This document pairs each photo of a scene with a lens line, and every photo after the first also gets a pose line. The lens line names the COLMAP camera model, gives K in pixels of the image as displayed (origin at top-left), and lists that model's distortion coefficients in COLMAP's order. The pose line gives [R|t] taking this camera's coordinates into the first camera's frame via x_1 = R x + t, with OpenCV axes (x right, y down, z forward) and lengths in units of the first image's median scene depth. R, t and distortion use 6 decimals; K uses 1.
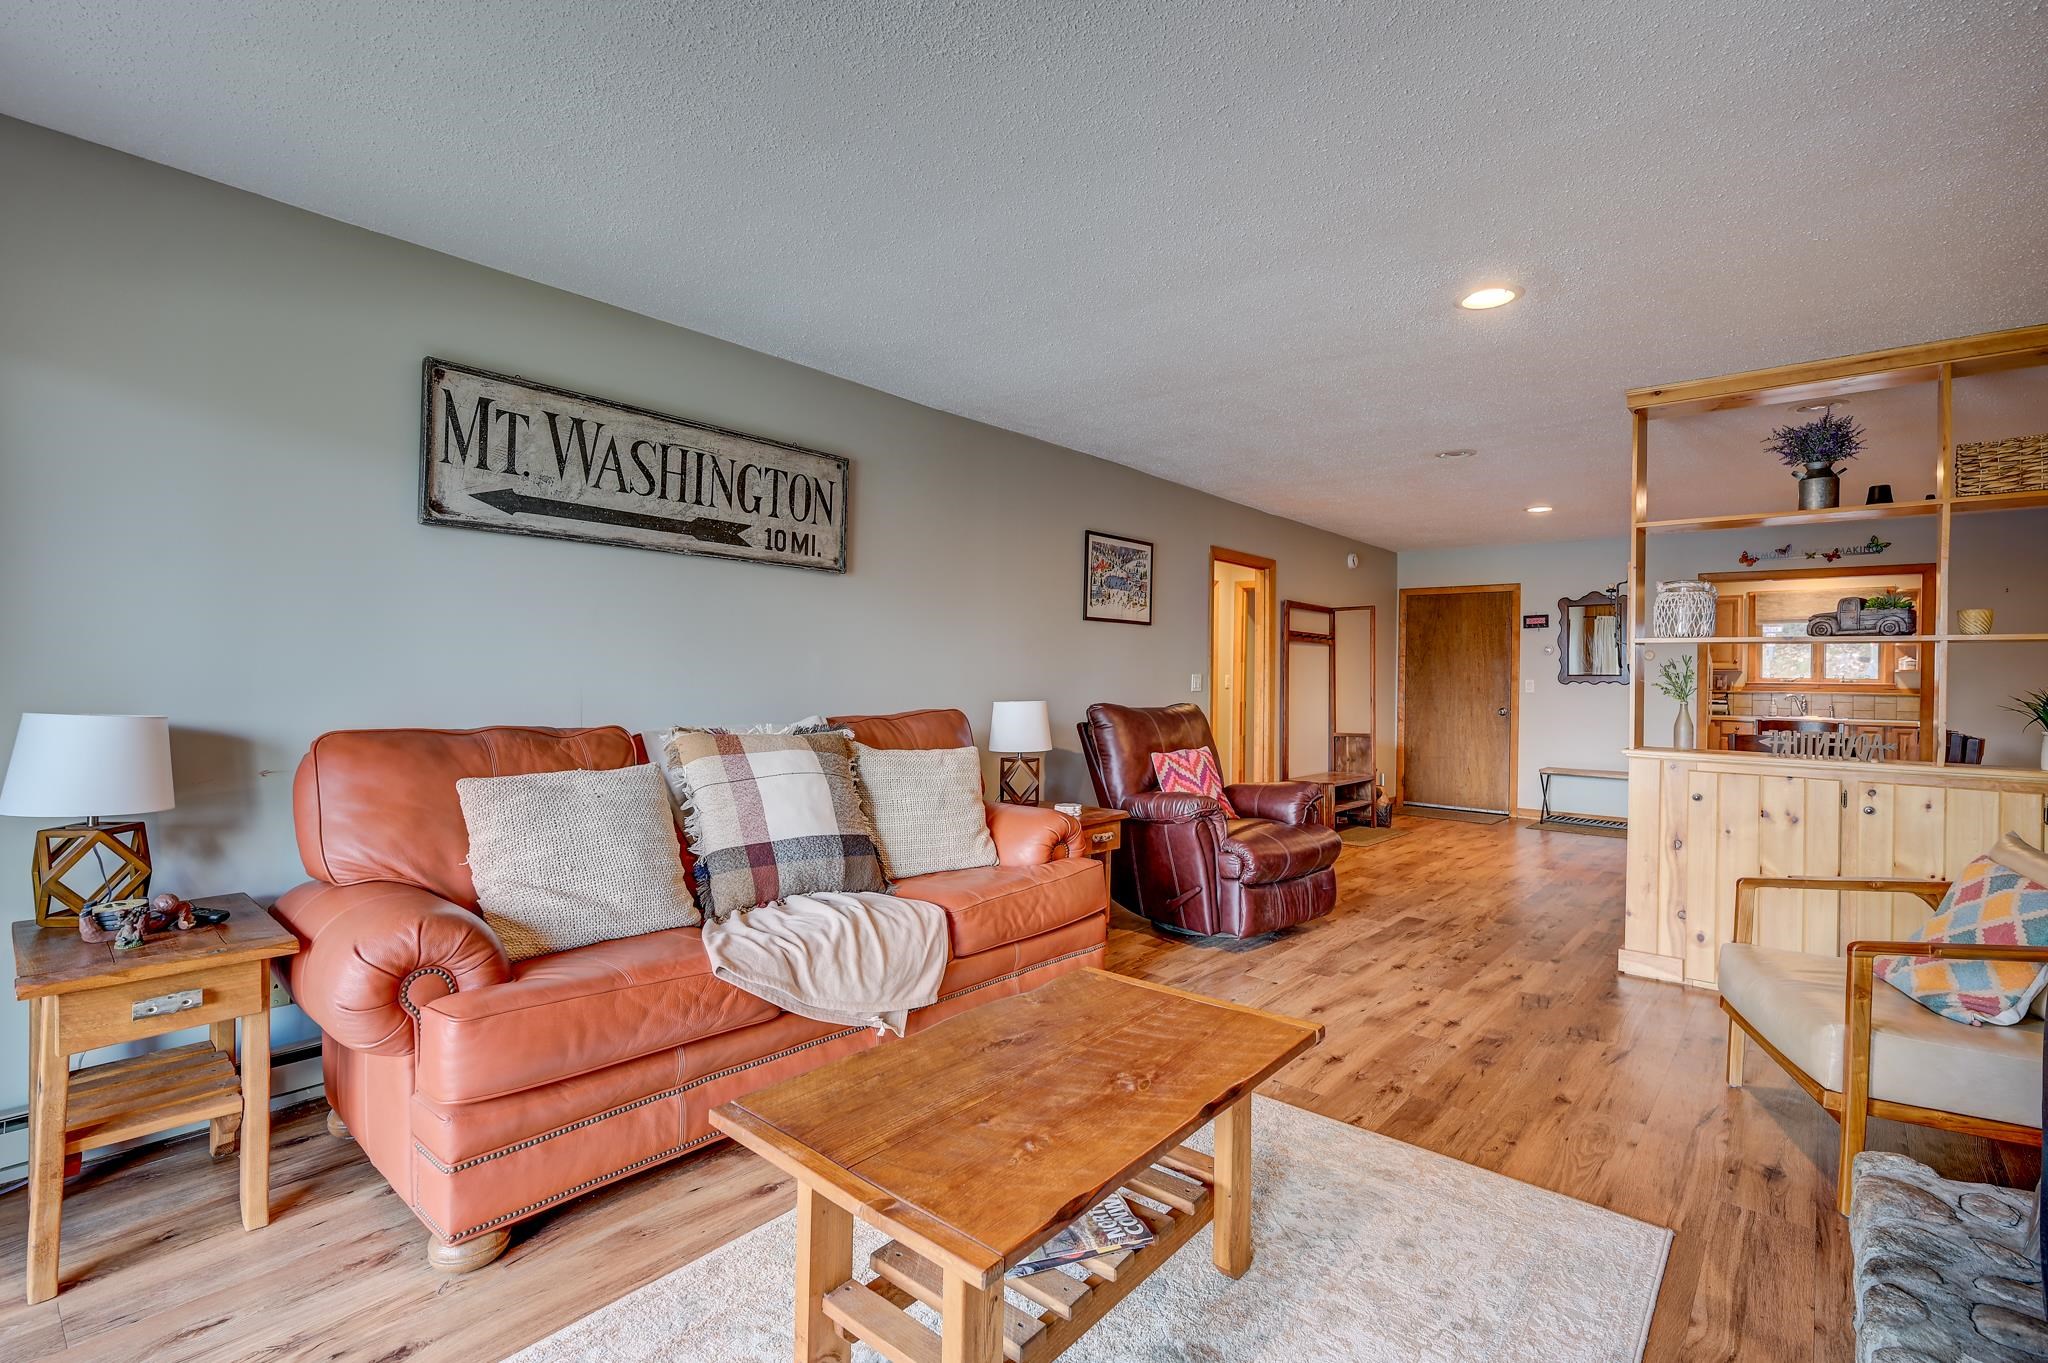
lens RADIAL K [[923.6, 0, 995.6], [0, 923.6, 679.2], [0, 0, 1]] dist [-0.006797, 0.004256]
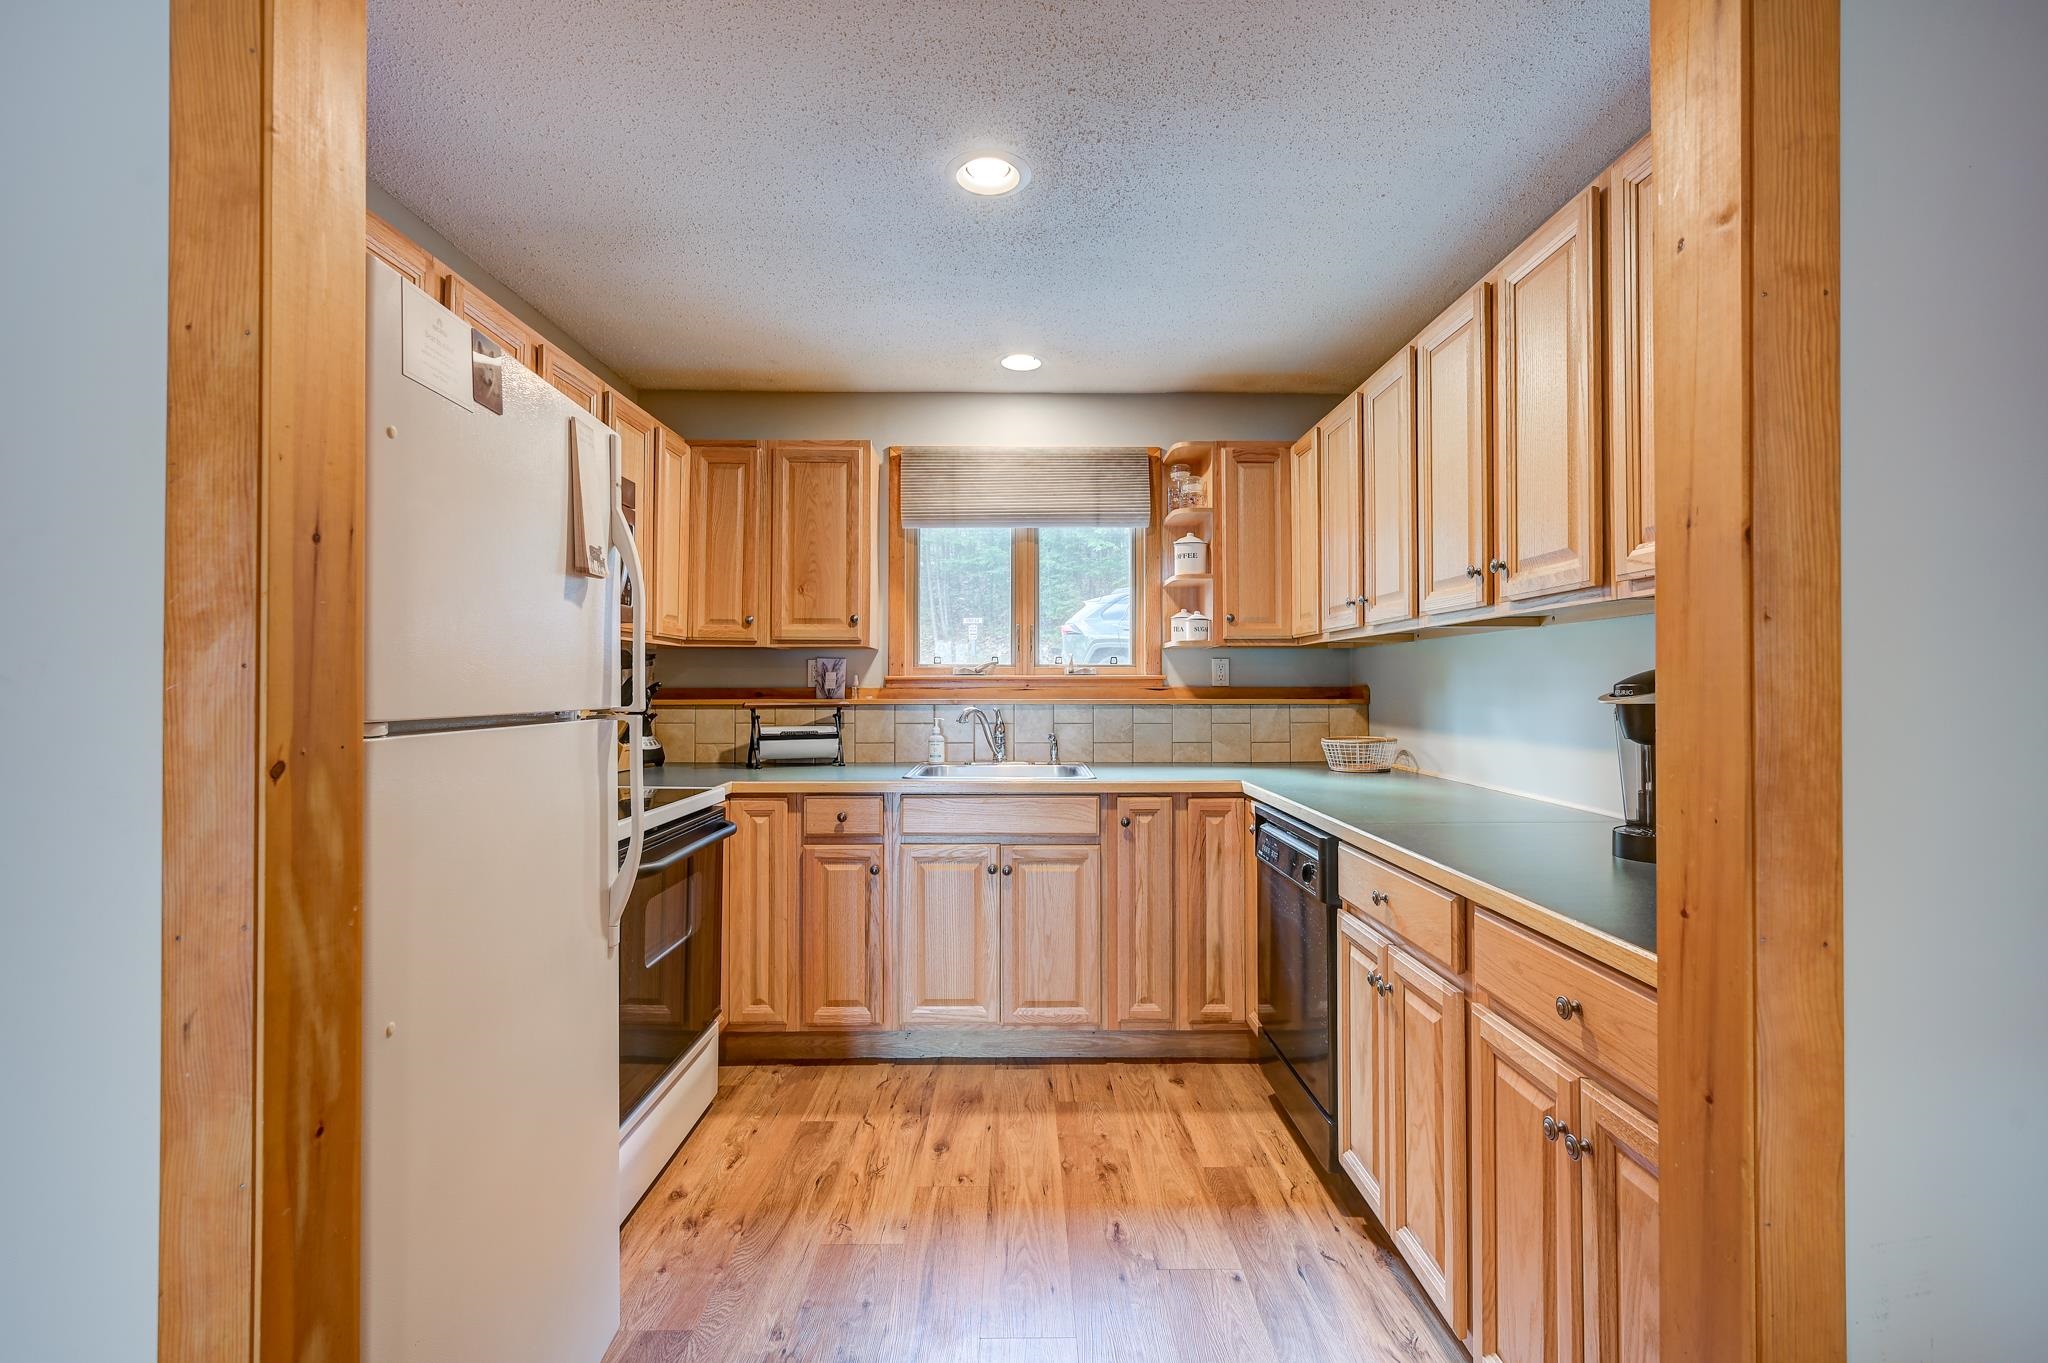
lens RADIAL K [[923.6, 0, 1020.0], [0, 923.6, 680.8], [0, 0, 1]] dist [-0.006797, 0.004256]
pose [[0.741803, -0.017418, 0.670391, 1.588185], [0.020146, 0.999790, 0.003685, 0.010453], [-0.670315, 0.010772, 0.741998, 1.800941]]
